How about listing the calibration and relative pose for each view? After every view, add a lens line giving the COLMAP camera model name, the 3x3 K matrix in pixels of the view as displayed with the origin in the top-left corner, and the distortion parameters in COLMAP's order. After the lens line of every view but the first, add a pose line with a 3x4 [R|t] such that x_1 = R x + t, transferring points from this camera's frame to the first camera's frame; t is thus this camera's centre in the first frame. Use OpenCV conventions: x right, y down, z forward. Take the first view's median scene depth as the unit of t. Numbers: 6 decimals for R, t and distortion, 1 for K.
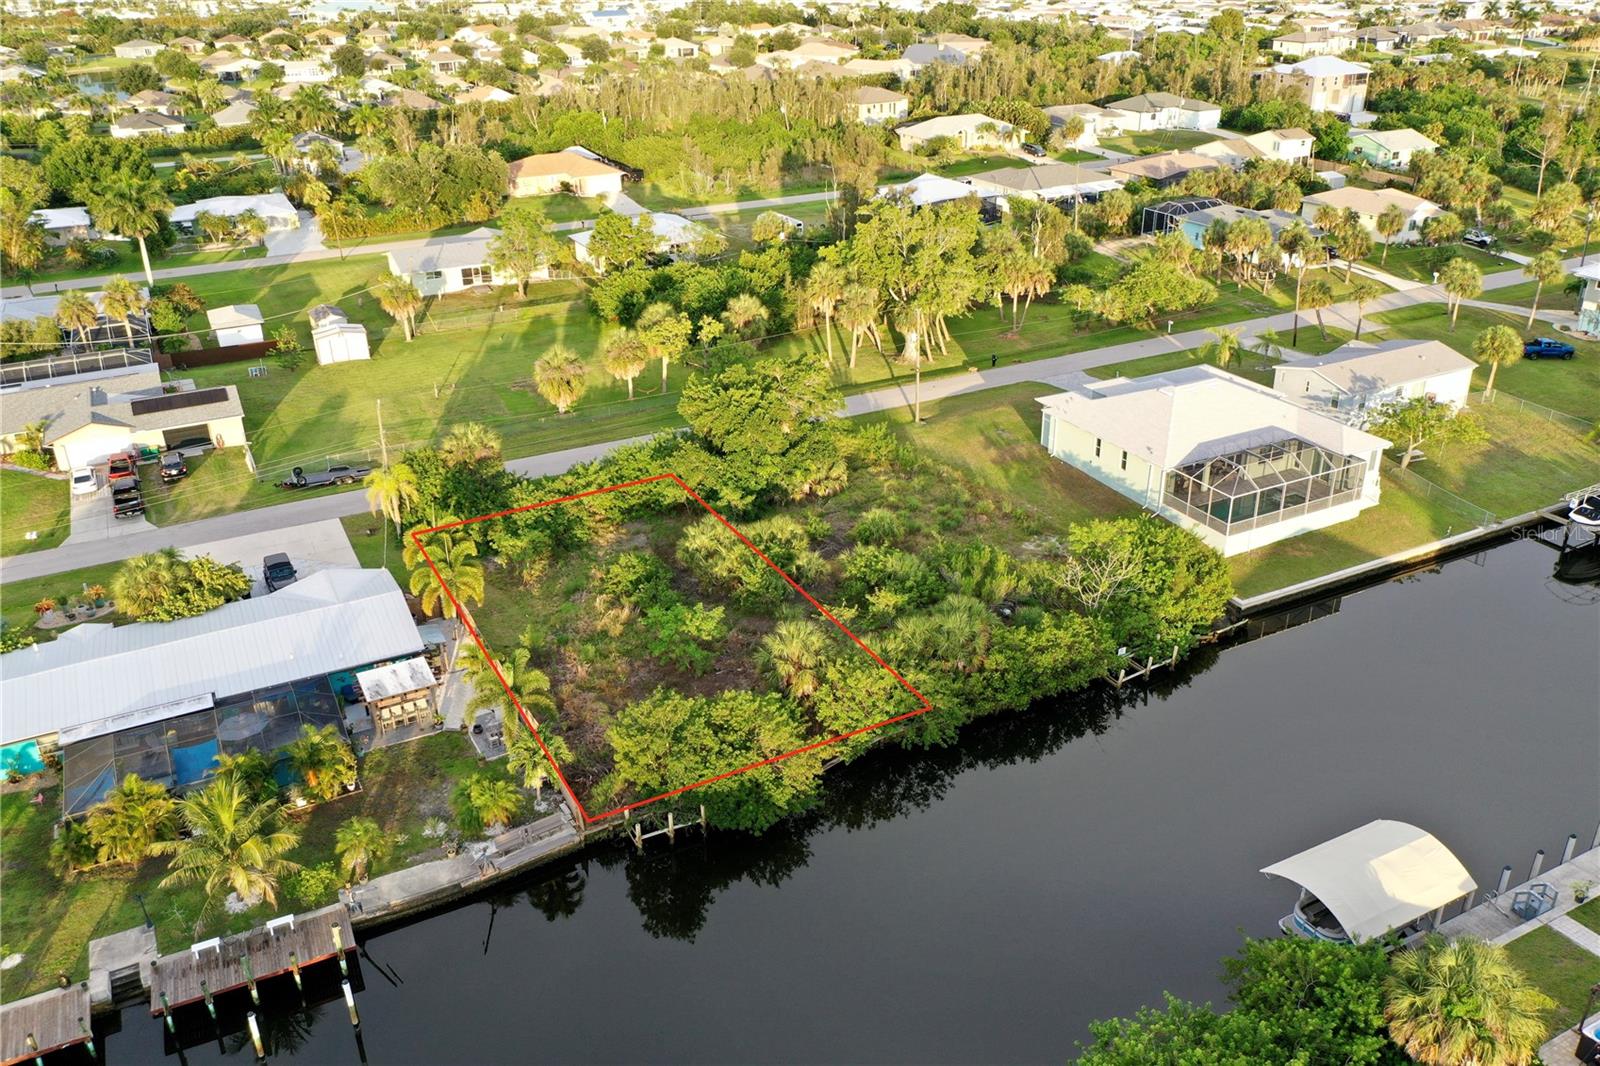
lens RADIAL K [[1261.6, 0, 804.4], [0, 1261.6, 531.0], [0, 0, 1]] dist [-0.002038, -0.005357]
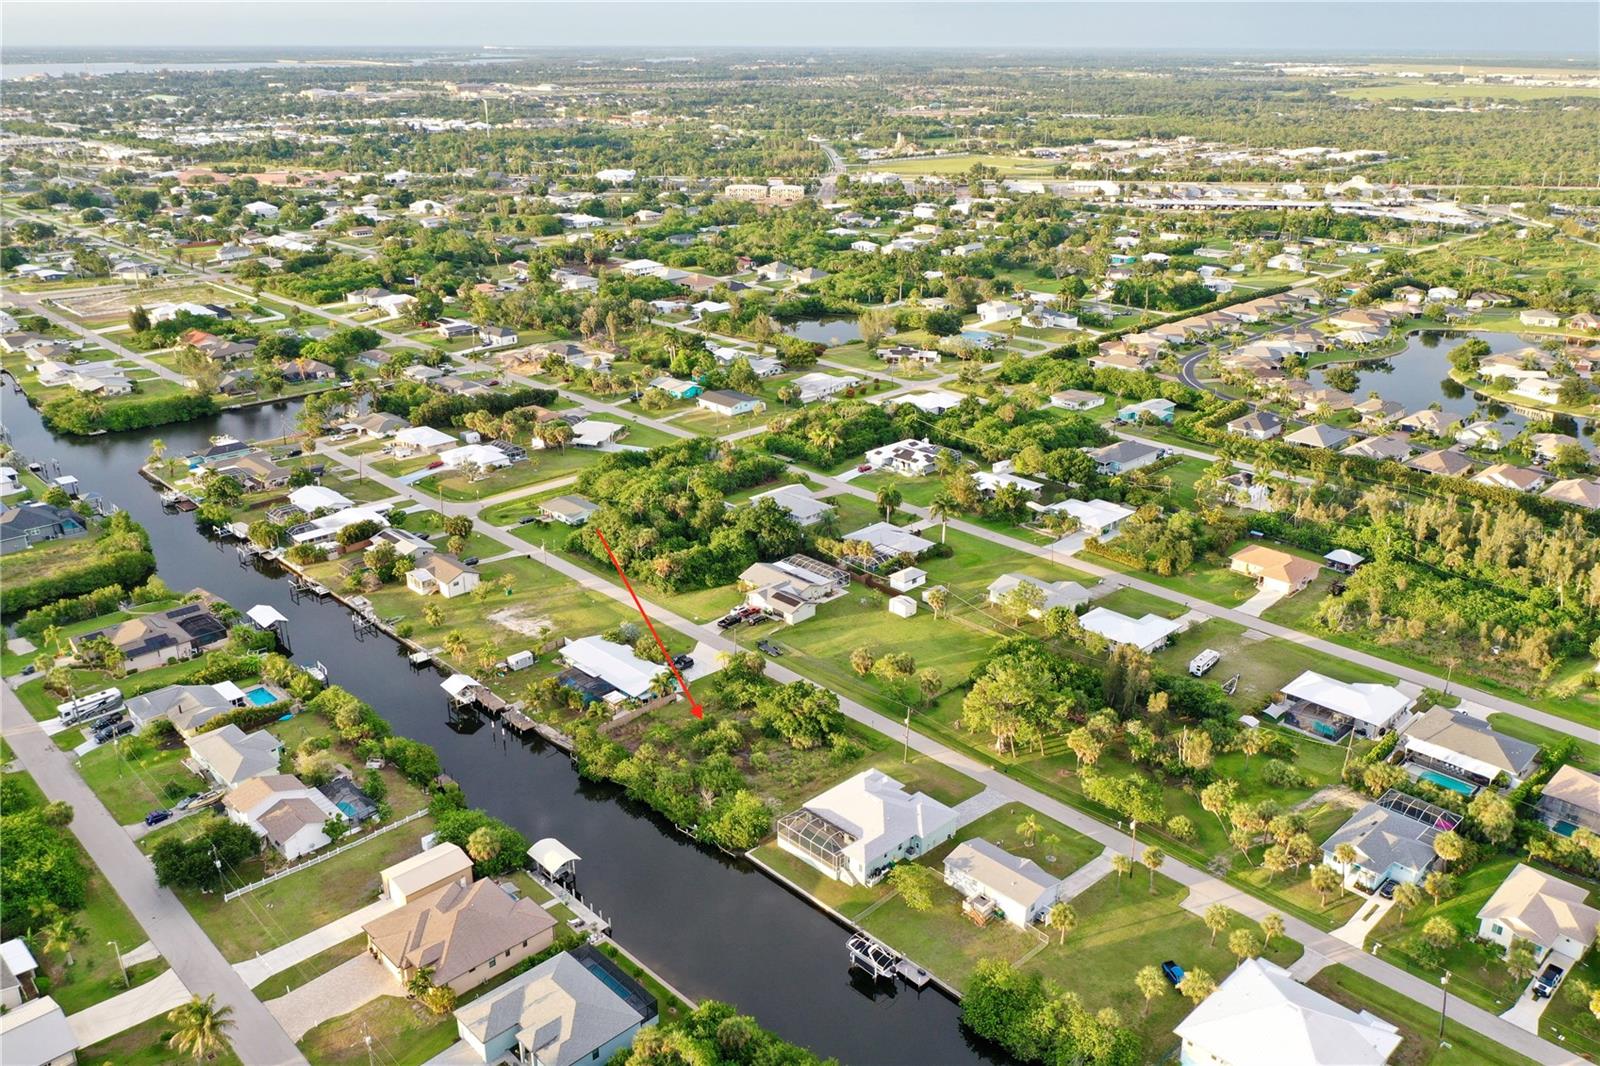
lens RADIAL K [[1261.6, 0, 804.4], [0, 1261.6, 531.0], [0, 0, 1]] dist [-0.002038, -0.005357]
pose [[0.292503, 0.362923, -0.884720, 1.778357], [-0.417489, 0.880819, 0.223294, -0.831640], [0.860317, 0.304047, 0.409159, -0.067258]]
